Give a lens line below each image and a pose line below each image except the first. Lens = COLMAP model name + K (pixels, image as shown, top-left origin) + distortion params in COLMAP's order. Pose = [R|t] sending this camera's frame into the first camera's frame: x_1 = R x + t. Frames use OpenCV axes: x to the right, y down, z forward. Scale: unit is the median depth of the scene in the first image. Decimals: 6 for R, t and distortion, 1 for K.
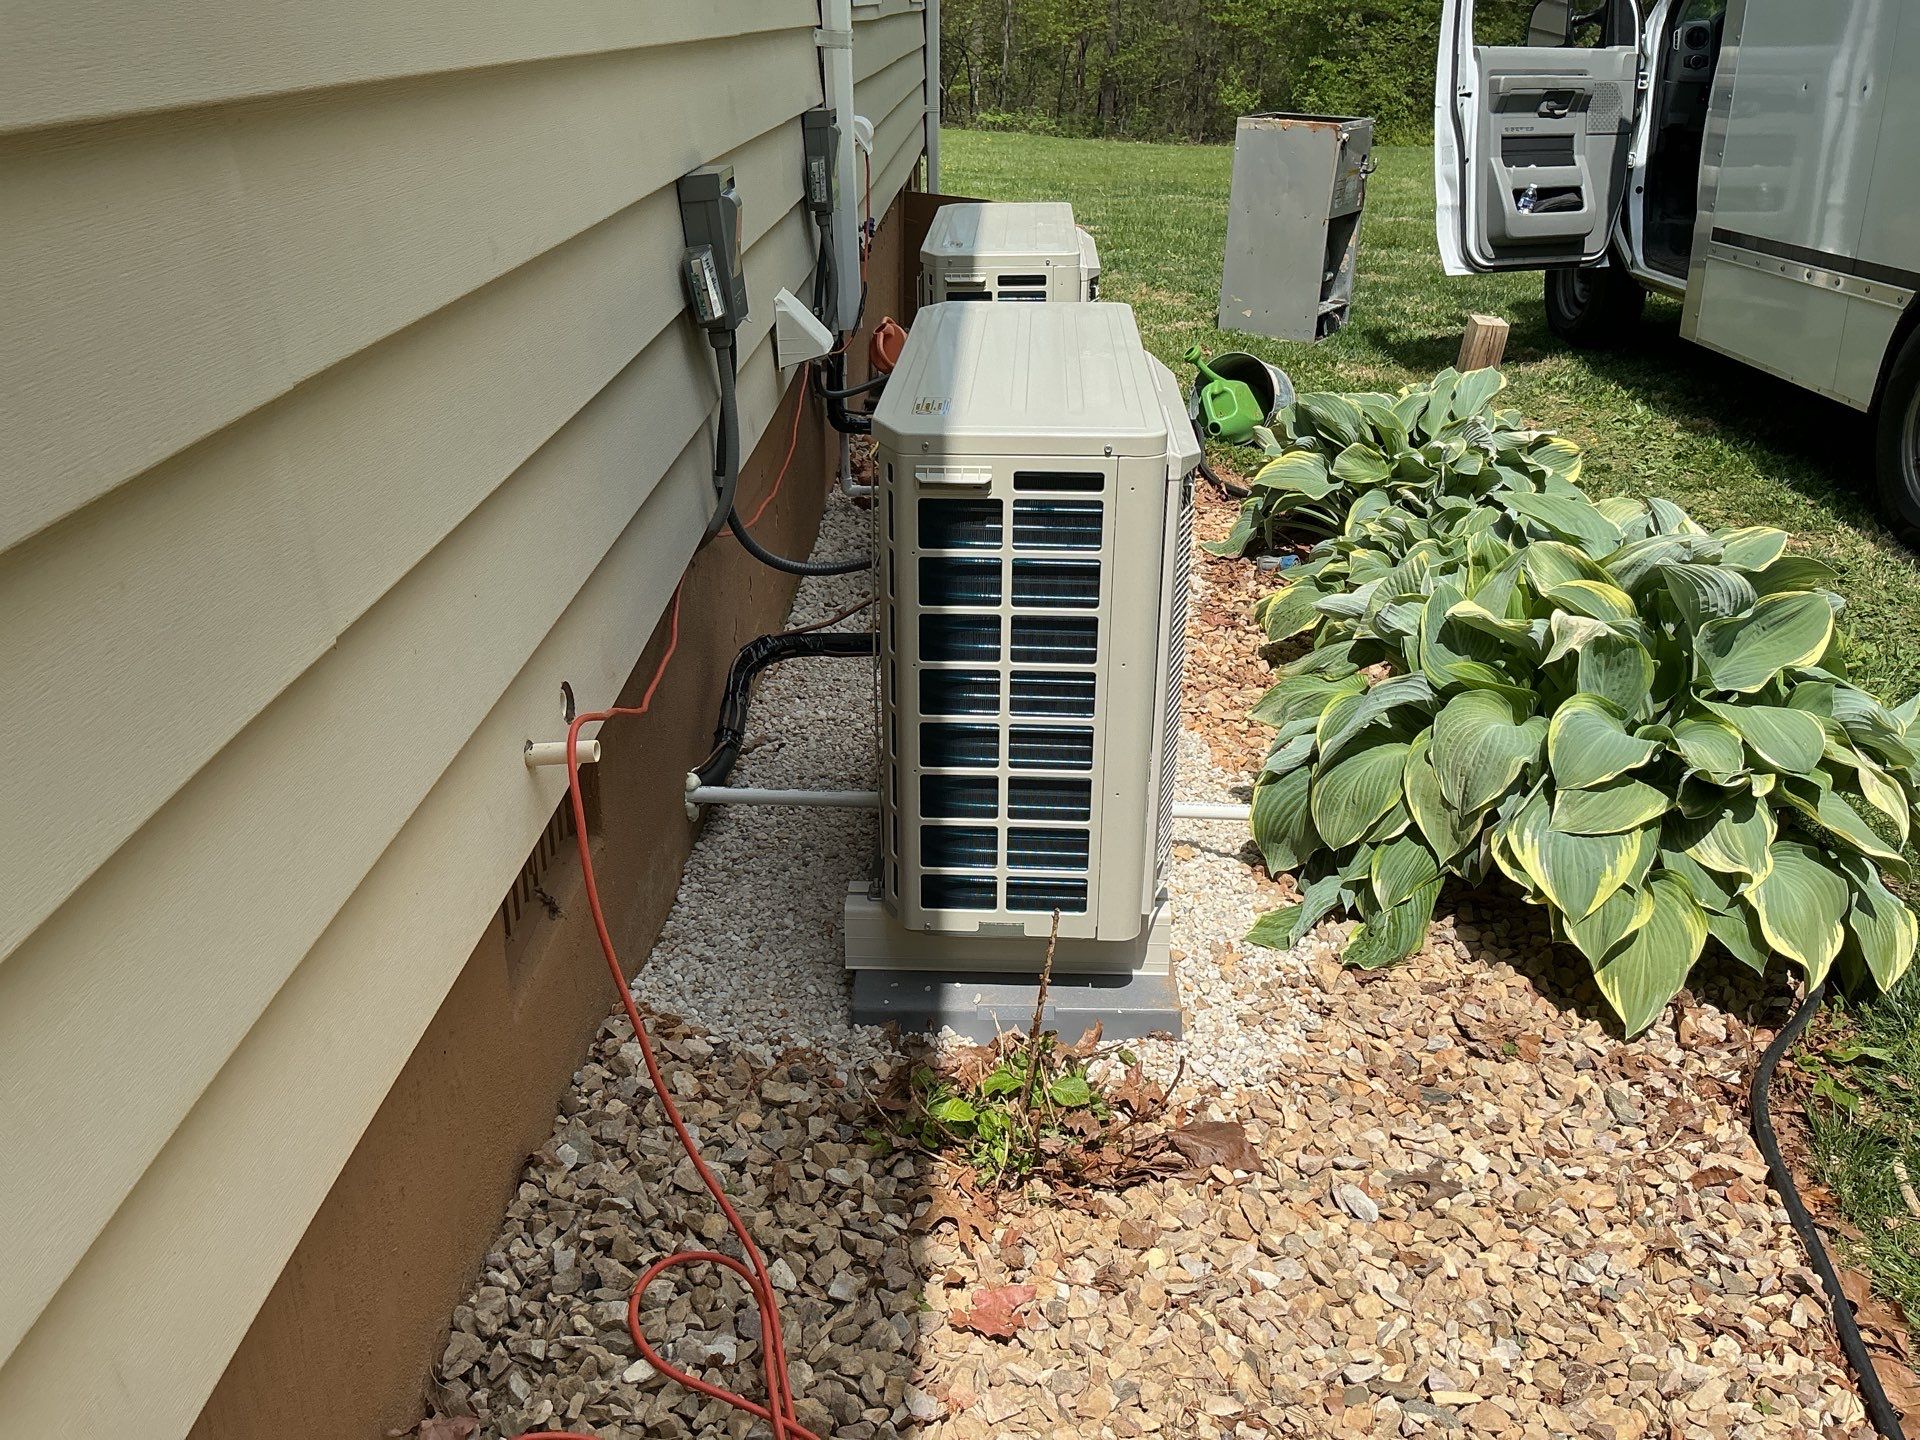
lens RADIAL K [[1603.8, 0, 960.0], [0, 1603.8, 720.0], [0, 0, 1]] dist [0.099501, -0.199687]
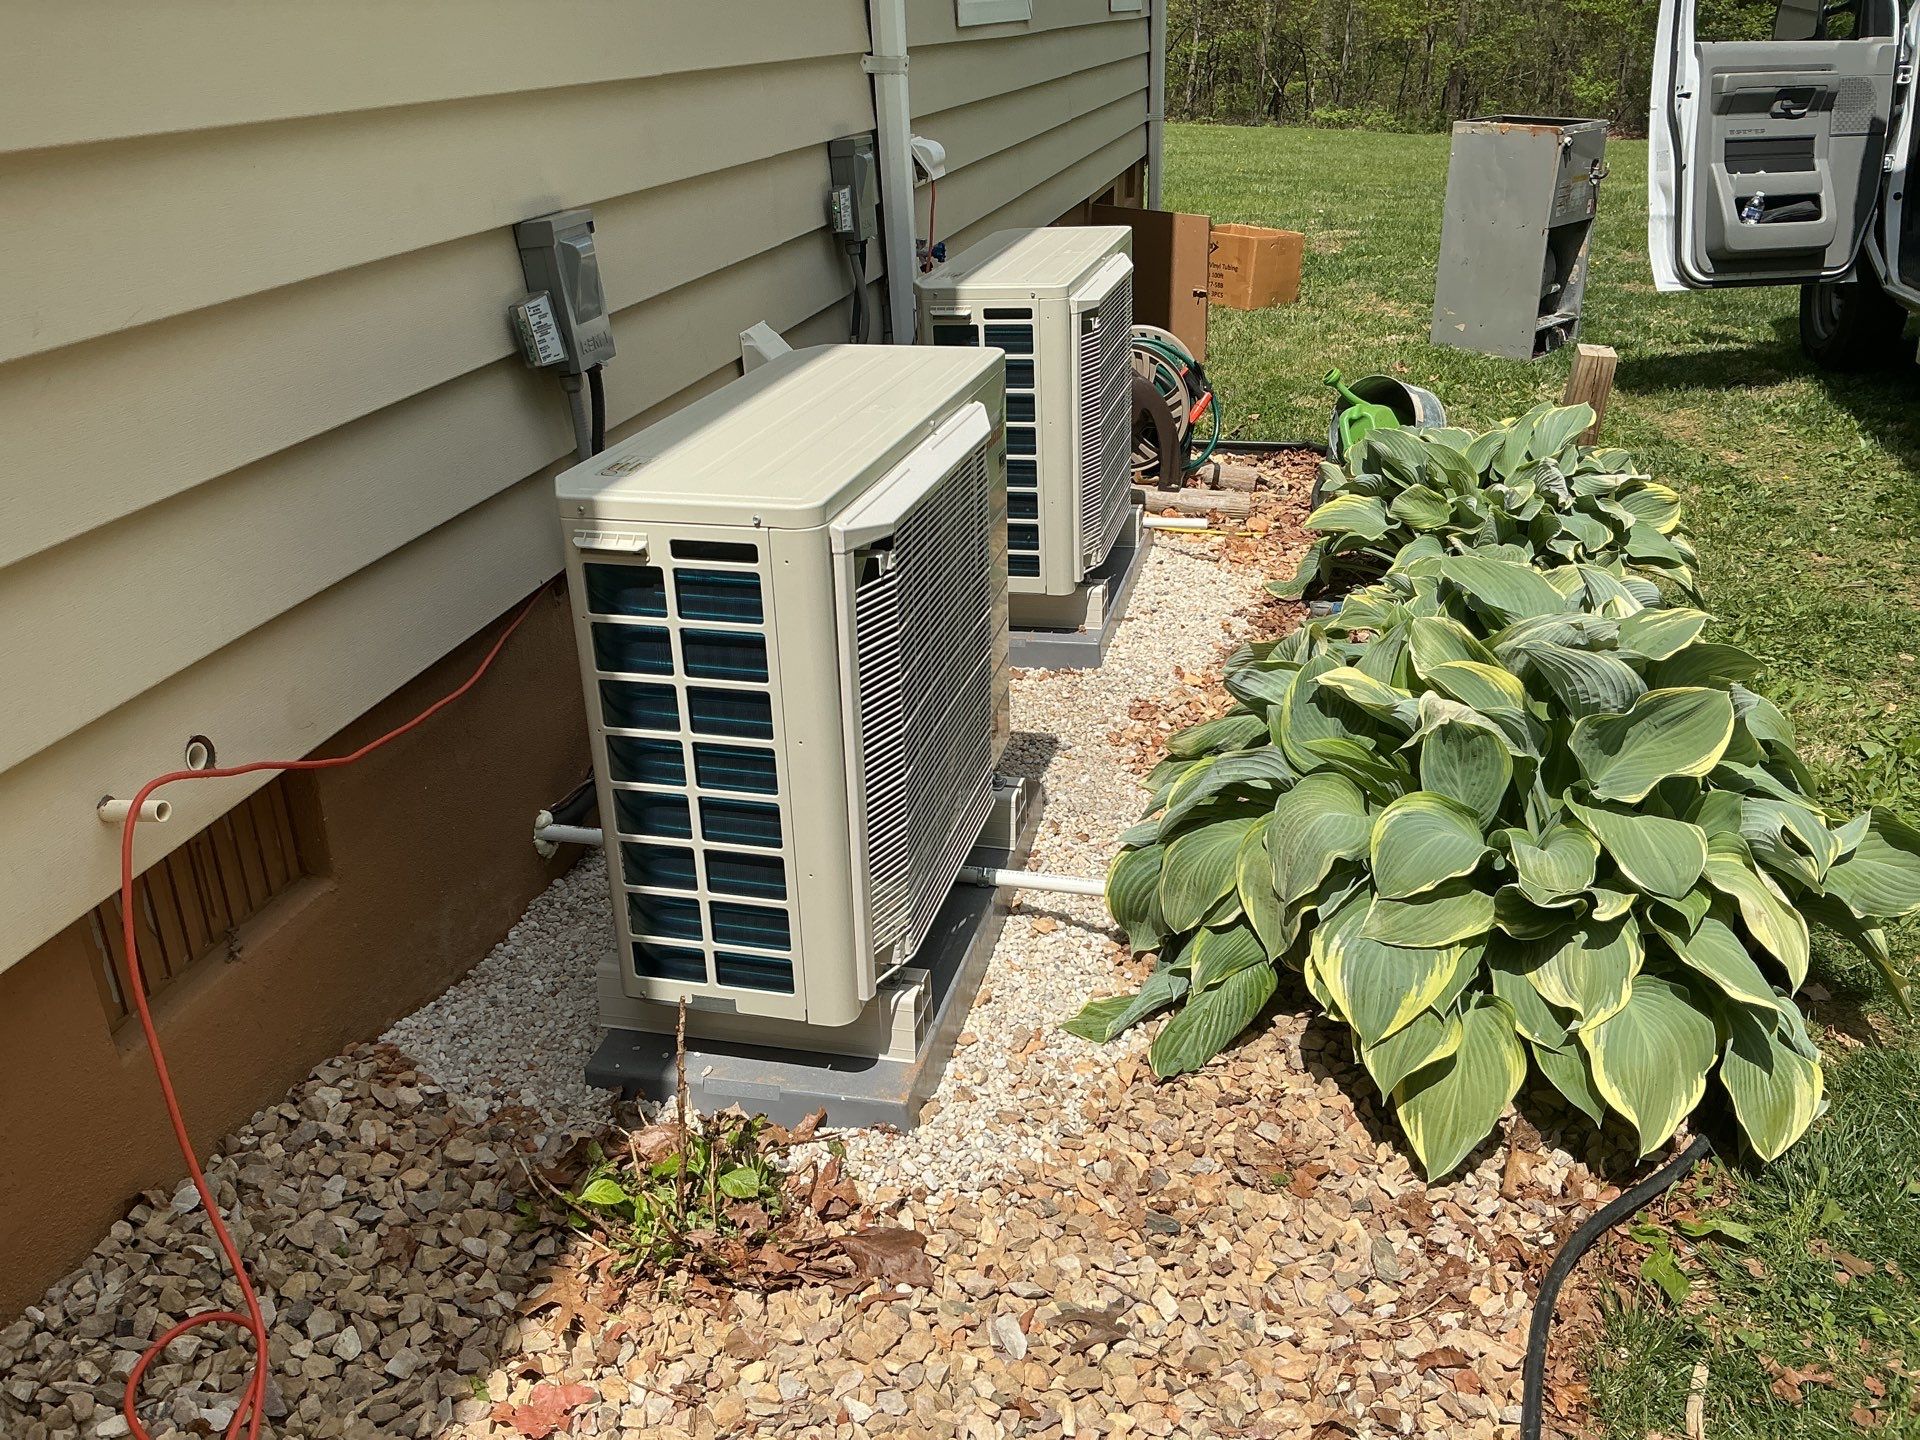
lens RADIAL K [[1598.7, 0, 960.0], [0, 1598.7, 720.0], [0, 0, 1]] dist [0.116159, -0.245037]
pose [[0.977550, 0.052883, -0.203960, 0.320709], [-0.052734, 0.998590, 0.006168, -0.048327], [0.203999, 0.004726, 0.978960, 0.071841]]
